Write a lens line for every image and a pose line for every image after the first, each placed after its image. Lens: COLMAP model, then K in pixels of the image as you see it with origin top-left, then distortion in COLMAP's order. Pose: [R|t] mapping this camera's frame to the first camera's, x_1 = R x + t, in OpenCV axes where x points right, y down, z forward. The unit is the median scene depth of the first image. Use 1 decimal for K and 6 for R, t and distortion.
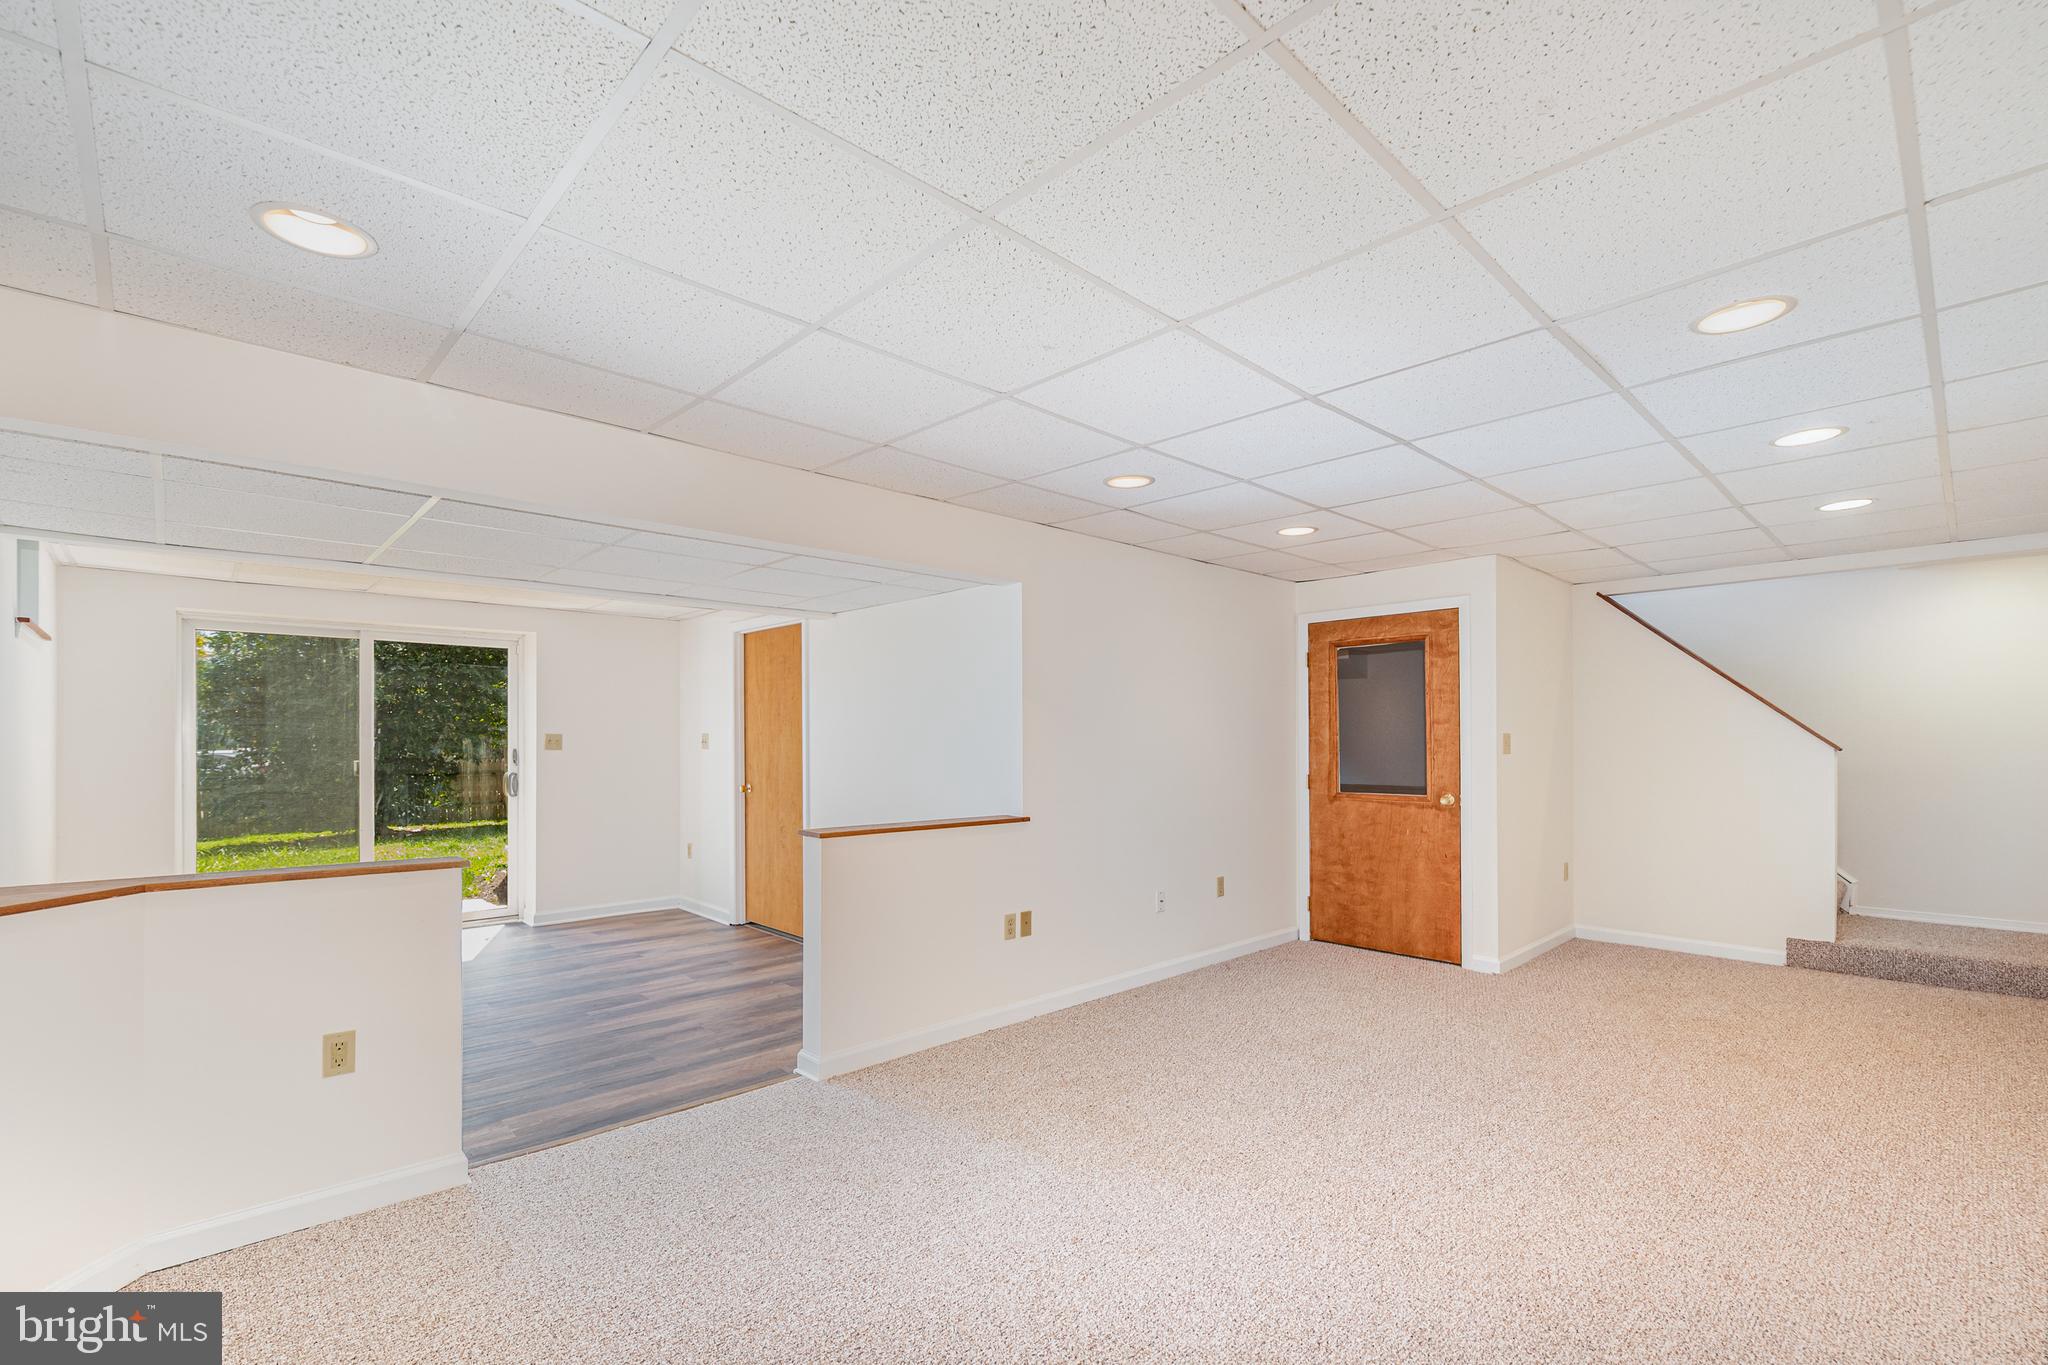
lens RADIAL K [[904.1, 0, 1017.7], [0, 904.1, 710.1], [0, 0, 1]] dist [0.001851, 0.000255]
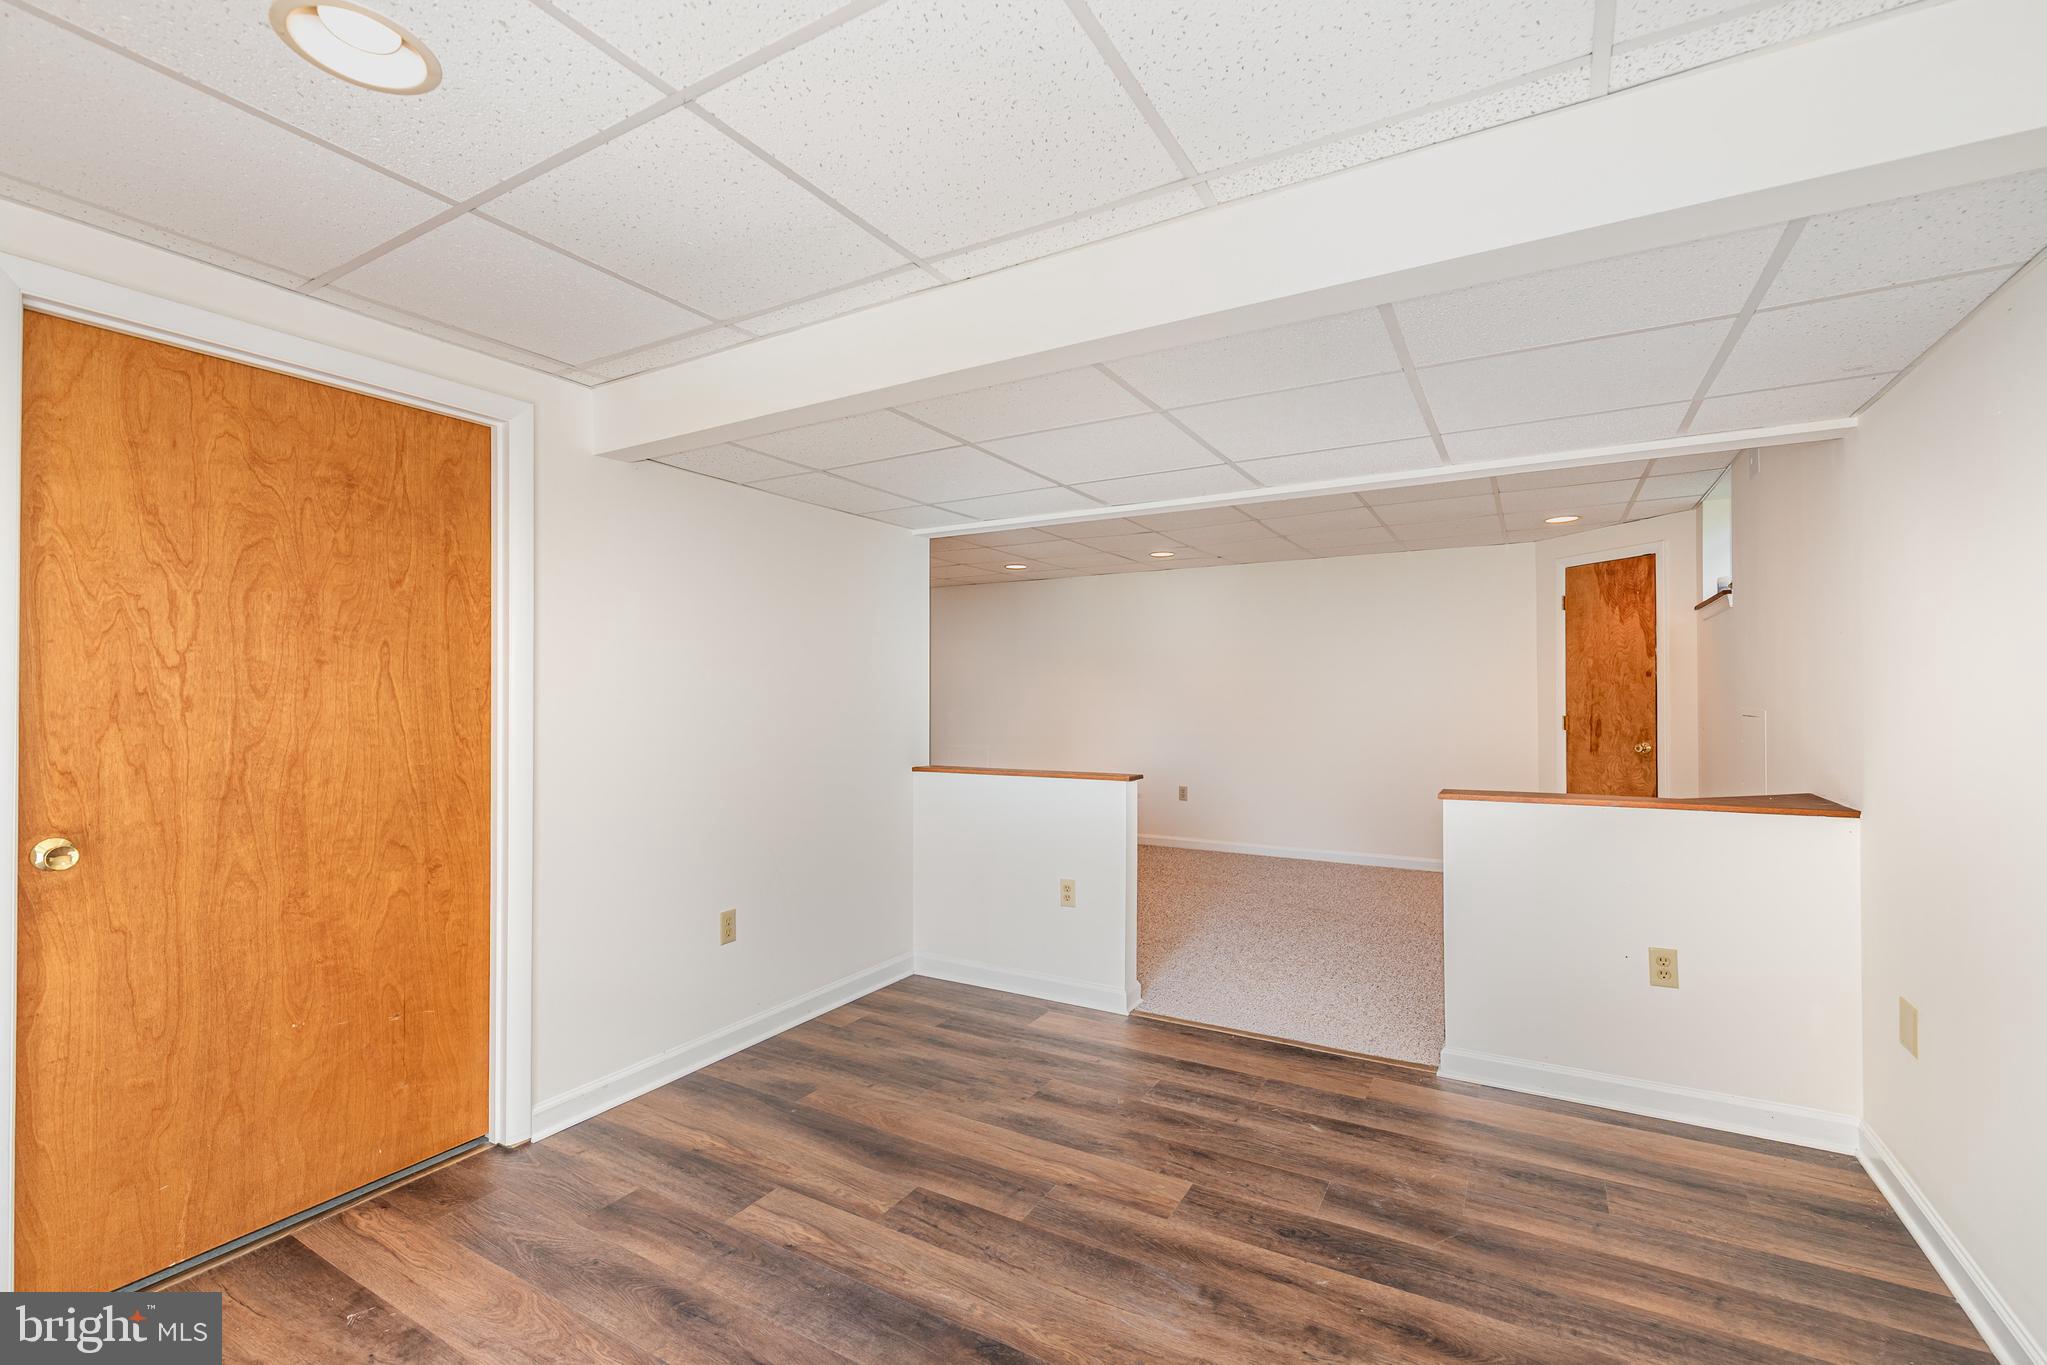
lens RADIAL K [[890.3, 0, 1025.3], [0, 890.3, 702.6], [0, 0, 1]] dist [0.000693, -0.000040]
pose [[-0.285285, 0.006258, 0.958422, -0.848755], [-0.017638, 0.999775, -0.011778, 0.046348], [-0.958280, -0.020265, -0.285111, 1.017409]]
